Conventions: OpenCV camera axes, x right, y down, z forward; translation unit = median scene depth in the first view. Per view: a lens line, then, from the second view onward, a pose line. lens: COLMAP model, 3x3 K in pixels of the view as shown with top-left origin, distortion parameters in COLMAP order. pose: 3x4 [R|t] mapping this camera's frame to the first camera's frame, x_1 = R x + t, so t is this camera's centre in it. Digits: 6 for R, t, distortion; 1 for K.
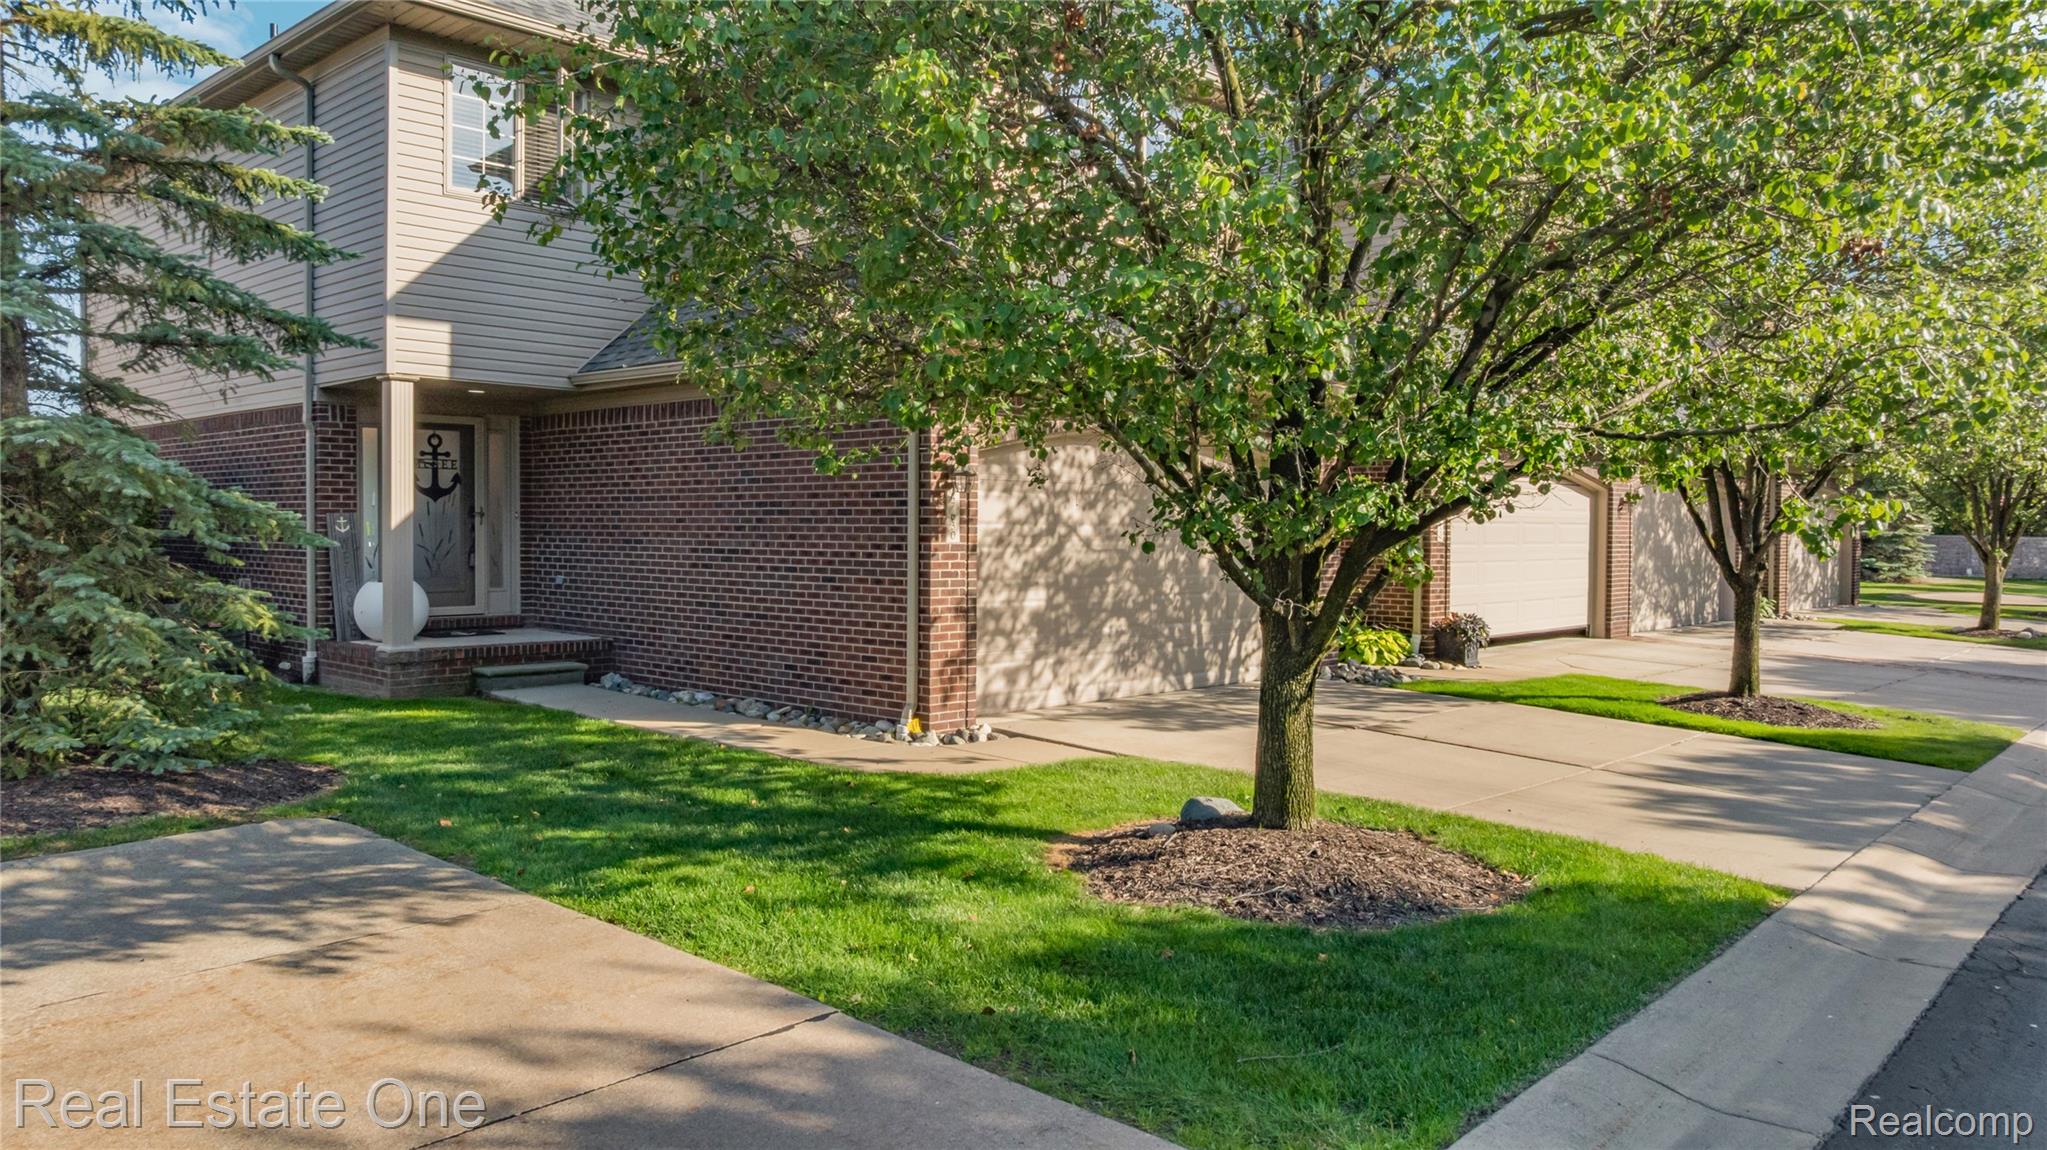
lens RADIAL K [[1430.3, 0, 1026.2], [0, 1430.3, 574.8], [0, 0, 1]] dist [-0.032346, 0.022036]
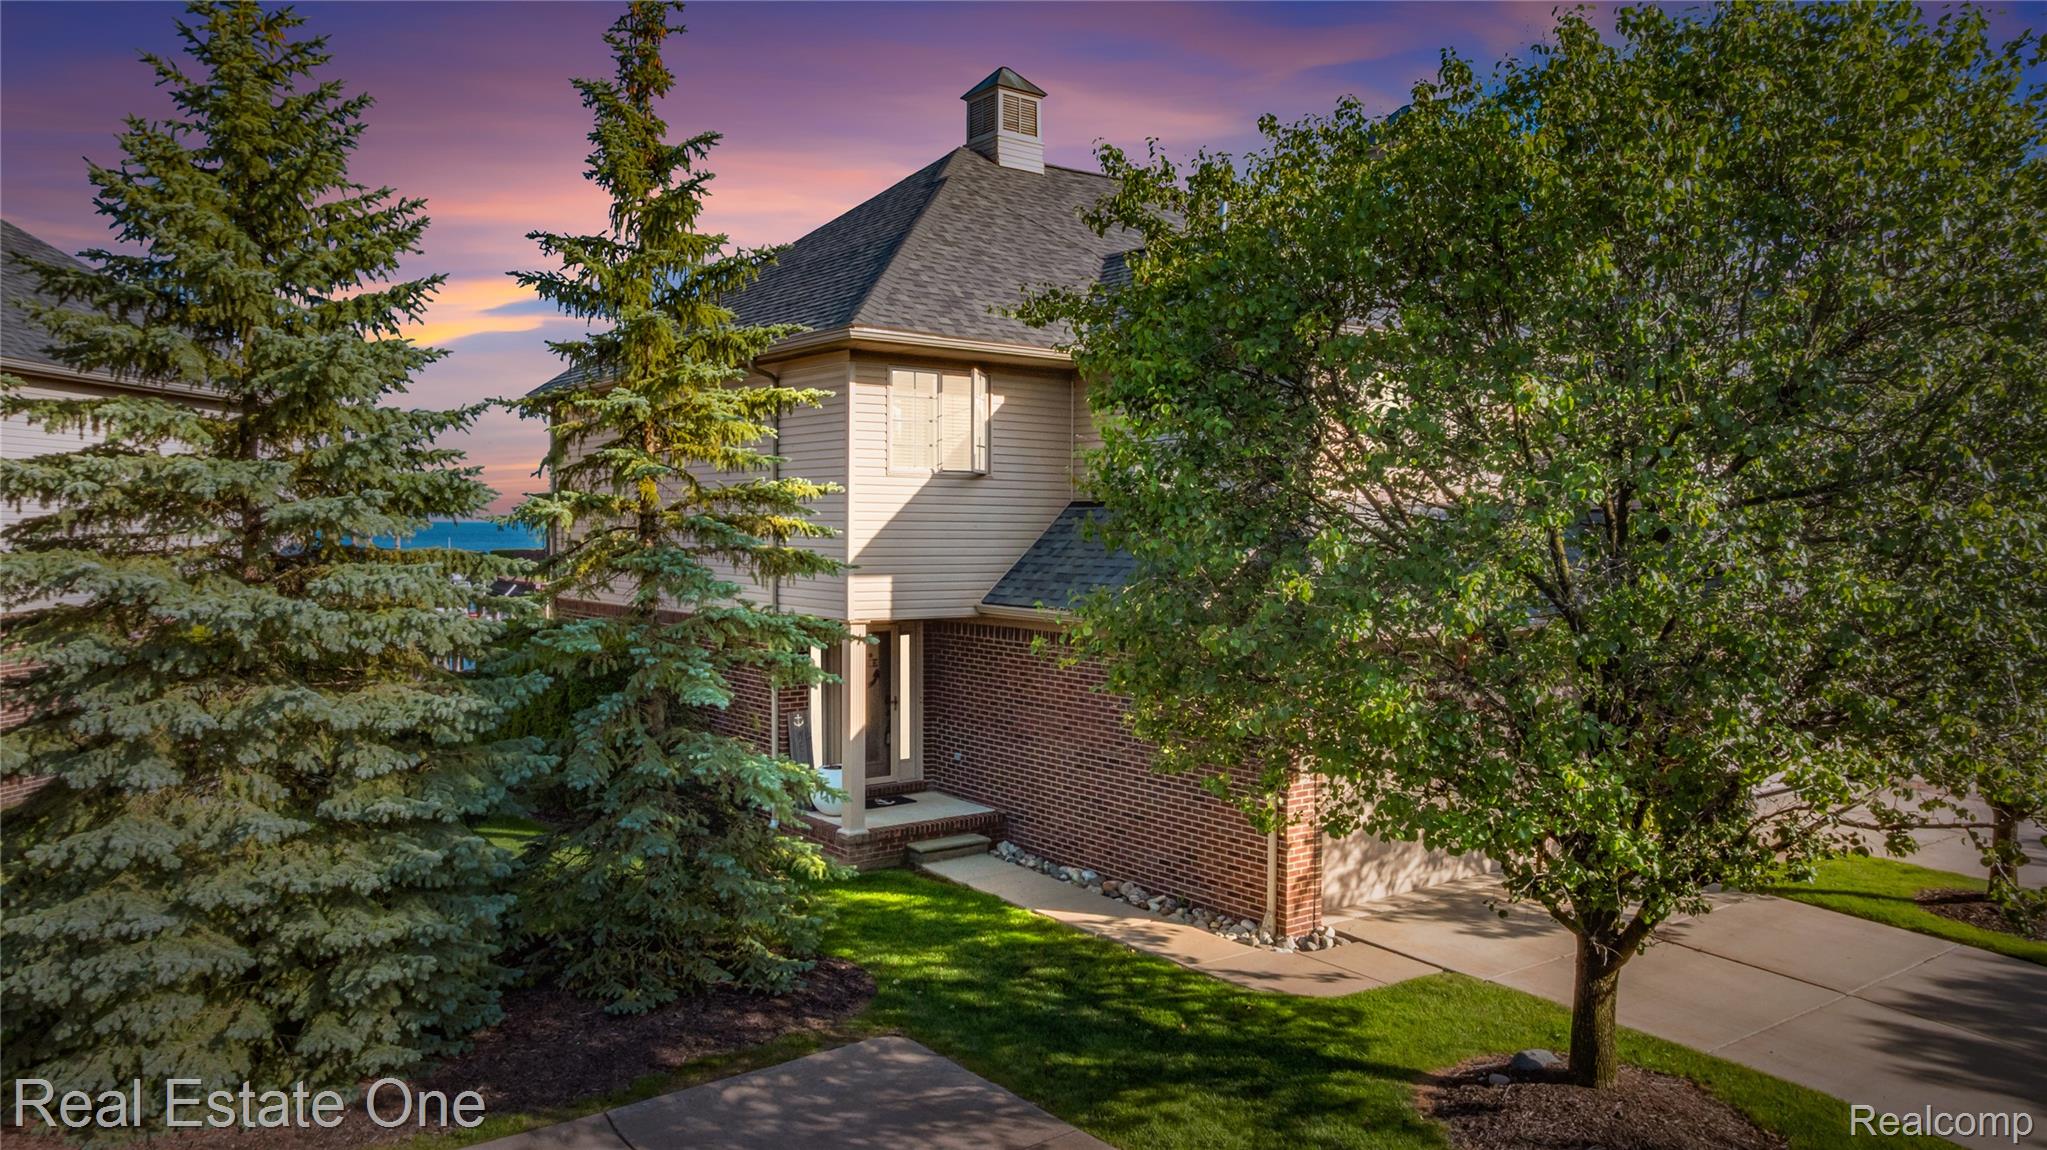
lens RADIAL K [[1430.3, 0, 1022.1], [0, 1430.3, 569.1], [0, 0, 1]] dist [-0.032346, 0.022036]
pose [[0.986420, 0.003536, -0.164202, -0.084904], [-0.003714, 0.999993, -0.000773, -0.196065], [0.164198, 0.001372, 0.986426, -0.264800]]
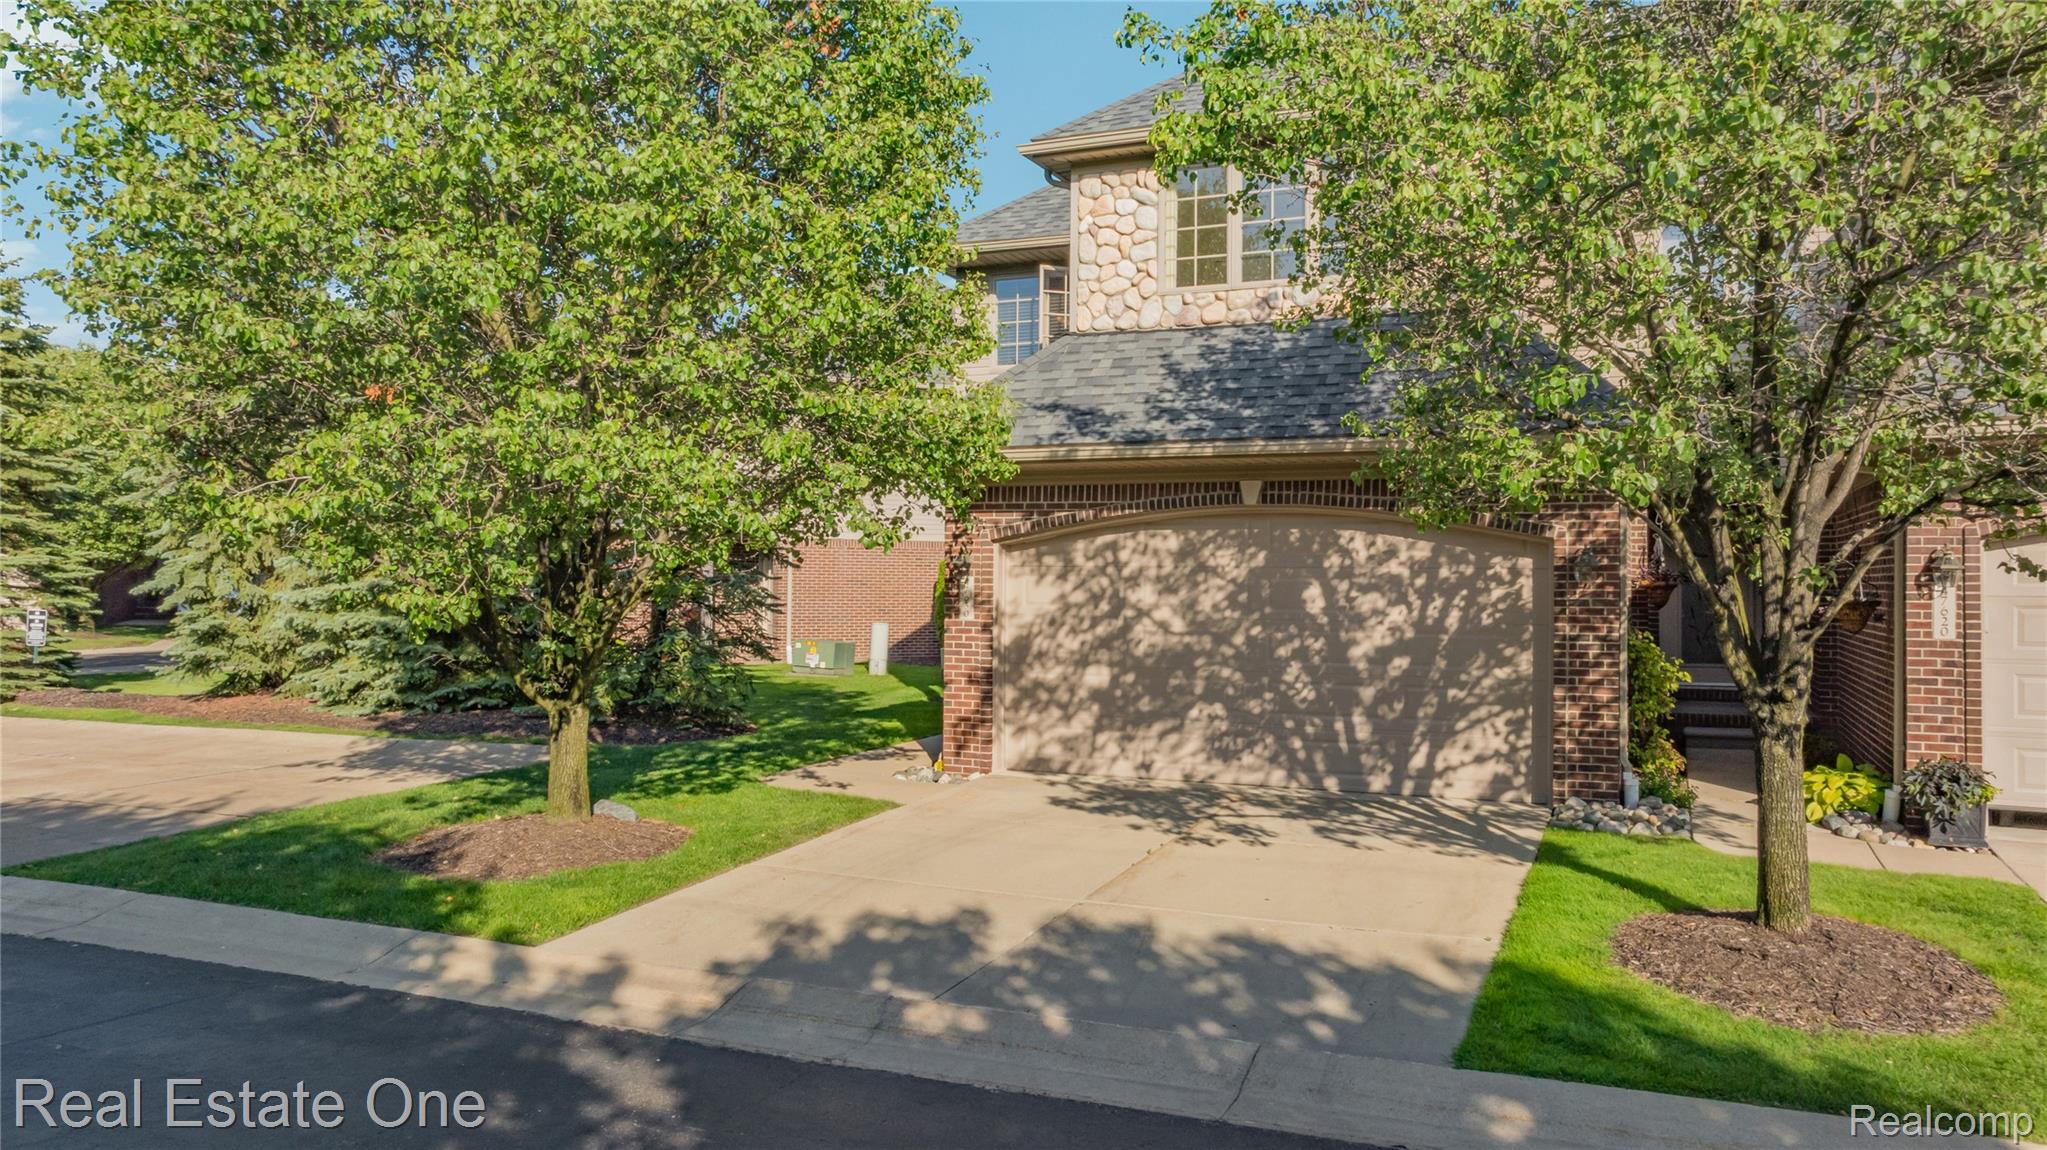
lens RADIAL K [[1430.3, 0, 1029.2], [0, 1430.3, 576.6], [0, 0, 1]] dist [-0.032346, 0.022036]
pose [[0.356302, -0.014830, -0.934253, 1.020880], [-0.042185, 0.998599, -0.031939, -0.022174], [0.933418, 0.050791, 0.355177, 0.569214]]
